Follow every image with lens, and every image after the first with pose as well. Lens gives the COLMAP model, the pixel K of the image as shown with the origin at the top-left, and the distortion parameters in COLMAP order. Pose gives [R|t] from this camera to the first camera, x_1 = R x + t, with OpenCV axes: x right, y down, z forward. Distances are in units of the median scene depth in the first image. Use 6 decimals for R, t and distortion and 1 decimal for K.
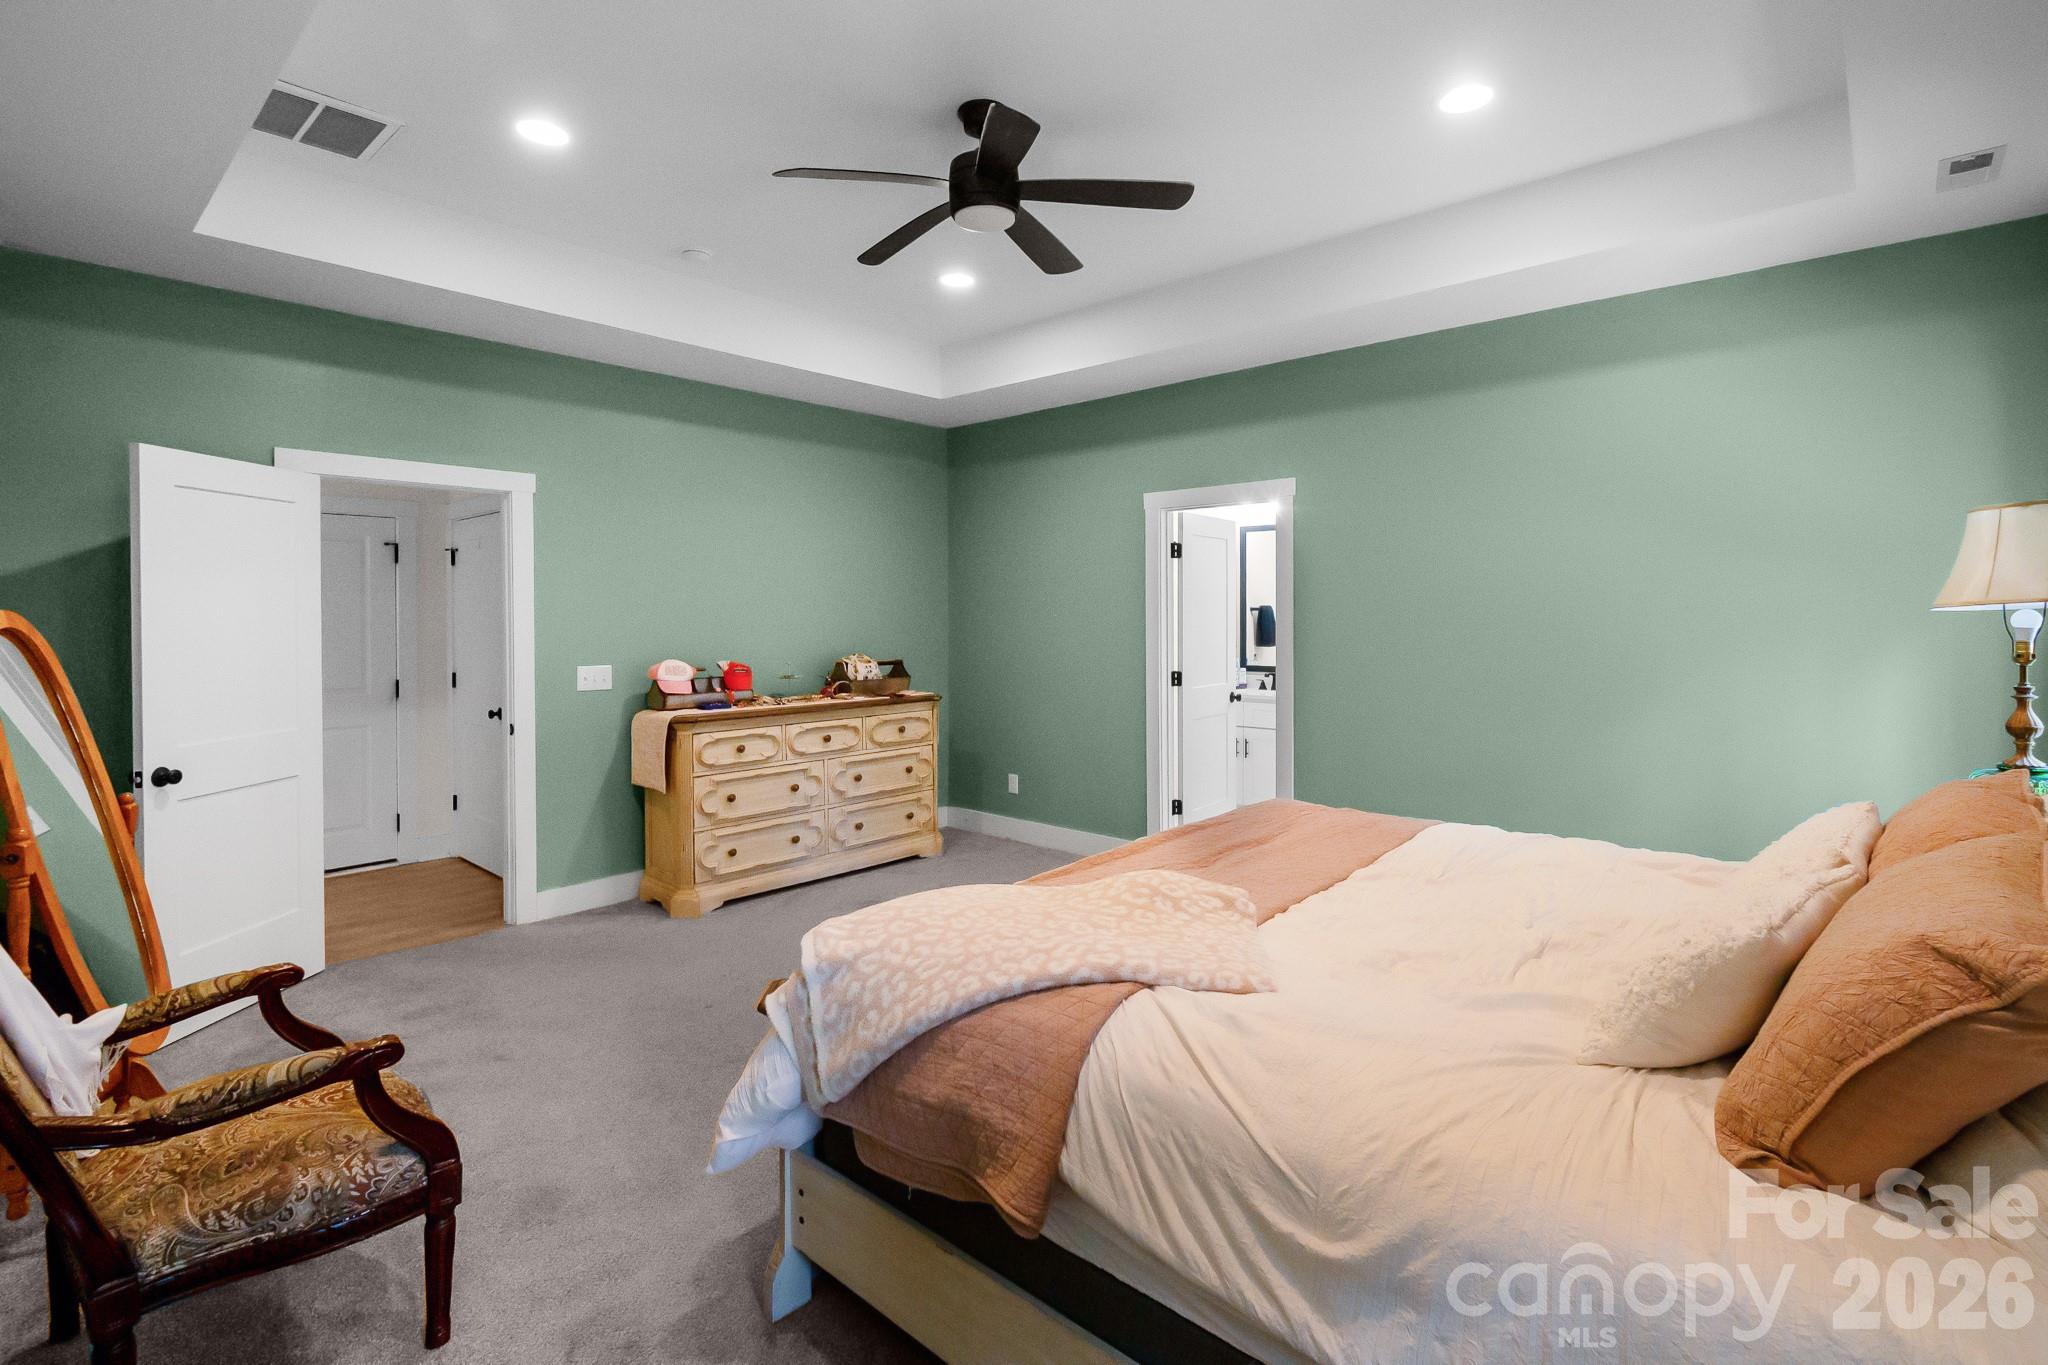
lens RADIAL K [[919.9, 0, 1083.8], [0, 919.9, 631.0], [0, 0, 1]] dist [-0.000090, -0.000053]
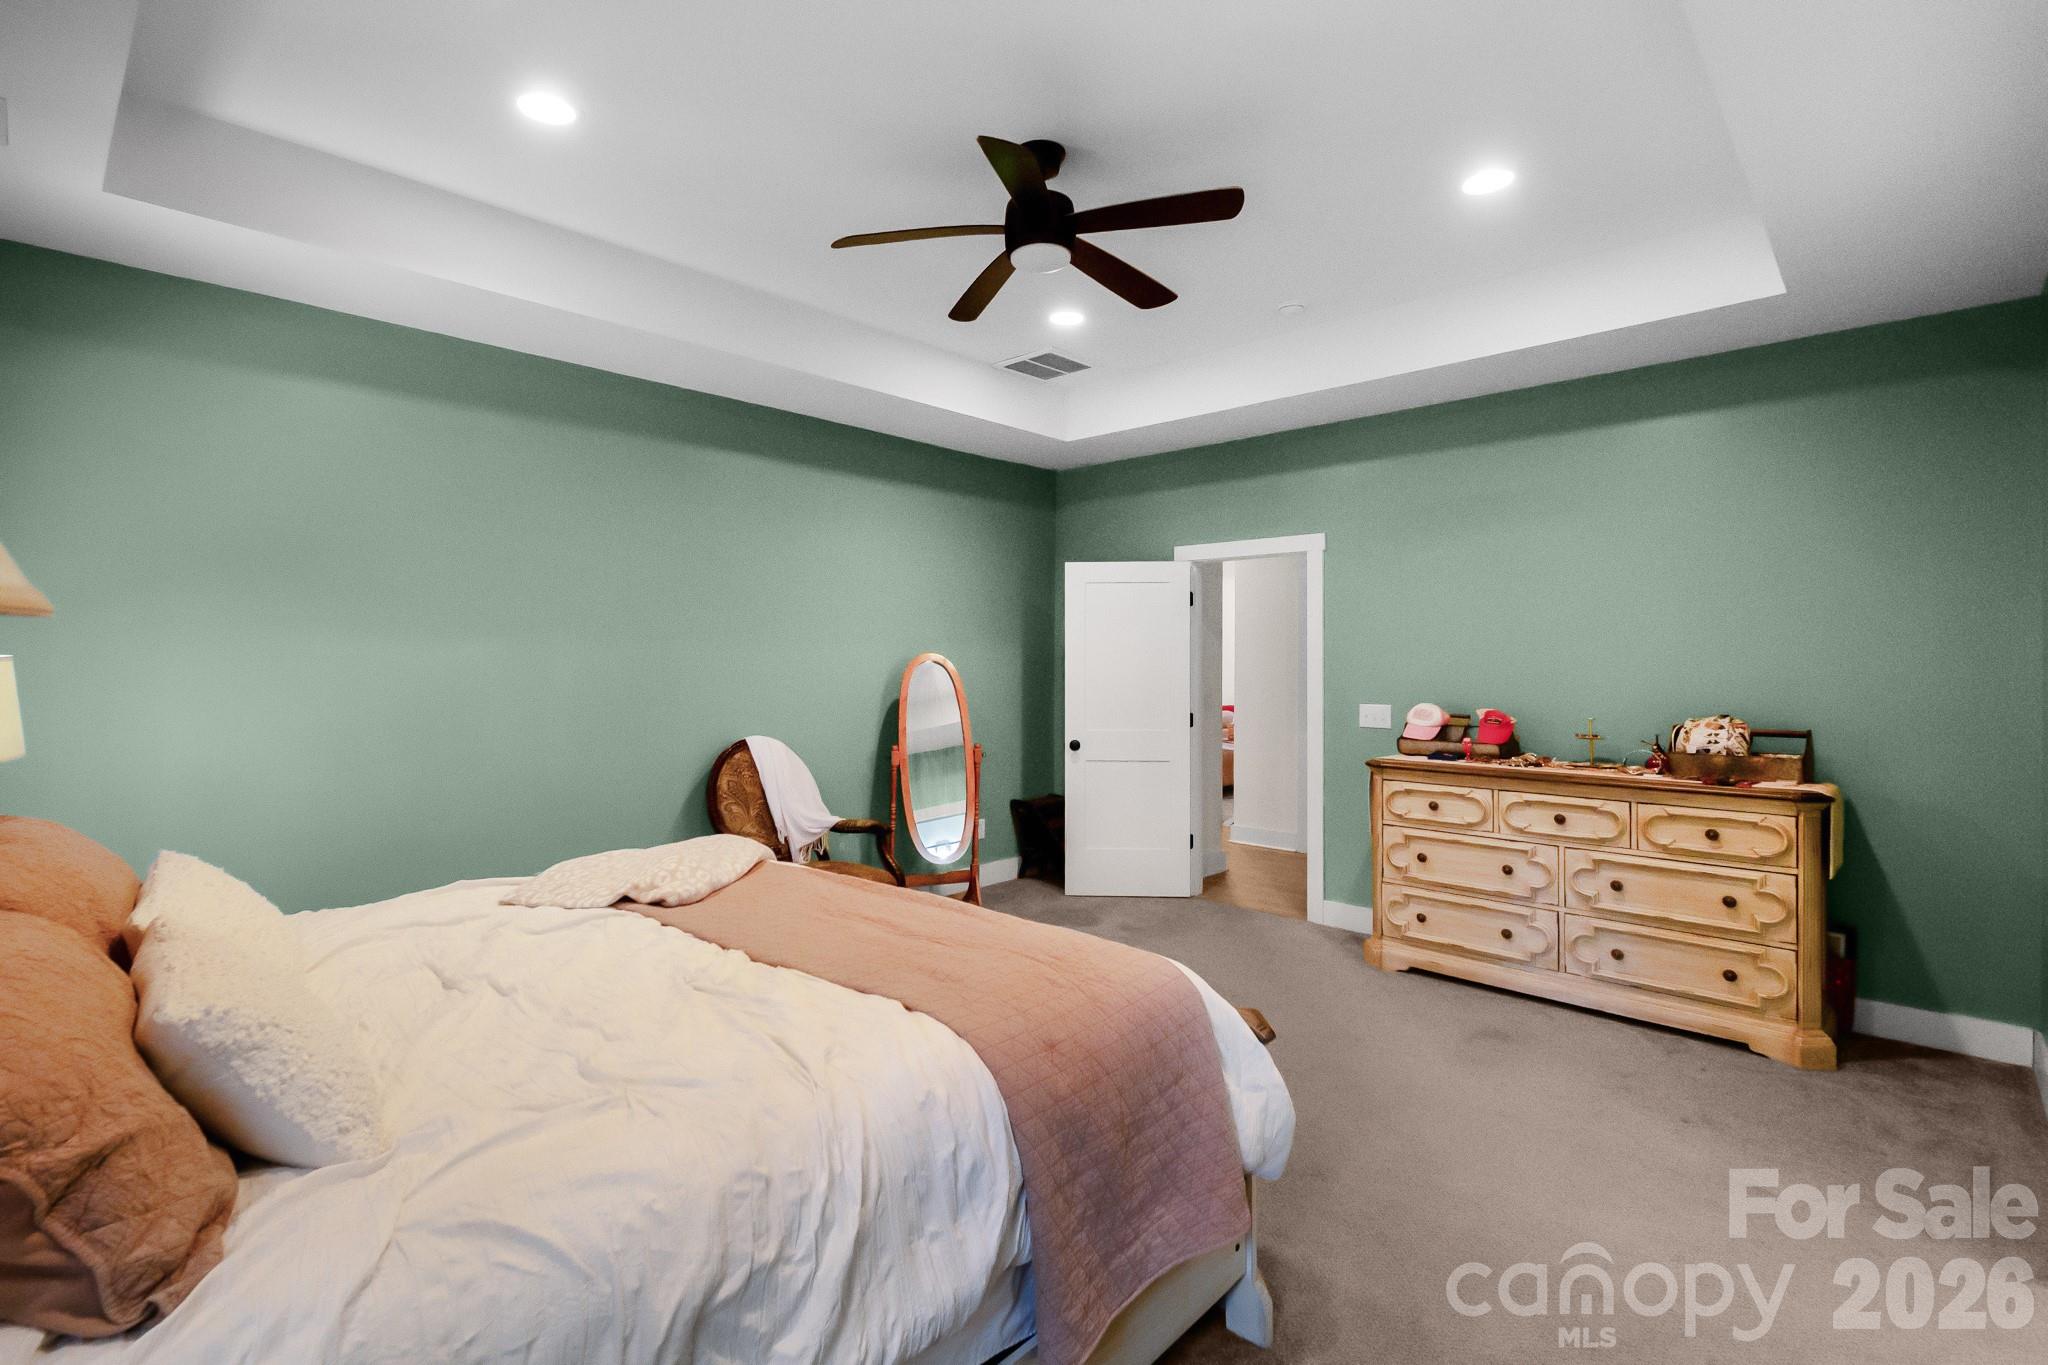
lens RADIAL K [[907.1, 0, 983.2], [0, 907.1, 665.3], [0, 0, 1]] dist [0.000747, -0.000066]
pose [[-0.042916, 0.012112, -0.999005, 0.505373], [-0.015933, 0.999791, 0.012806, -0.012396], [0.998952, 0.016467, -0.042714, 0.575512]]
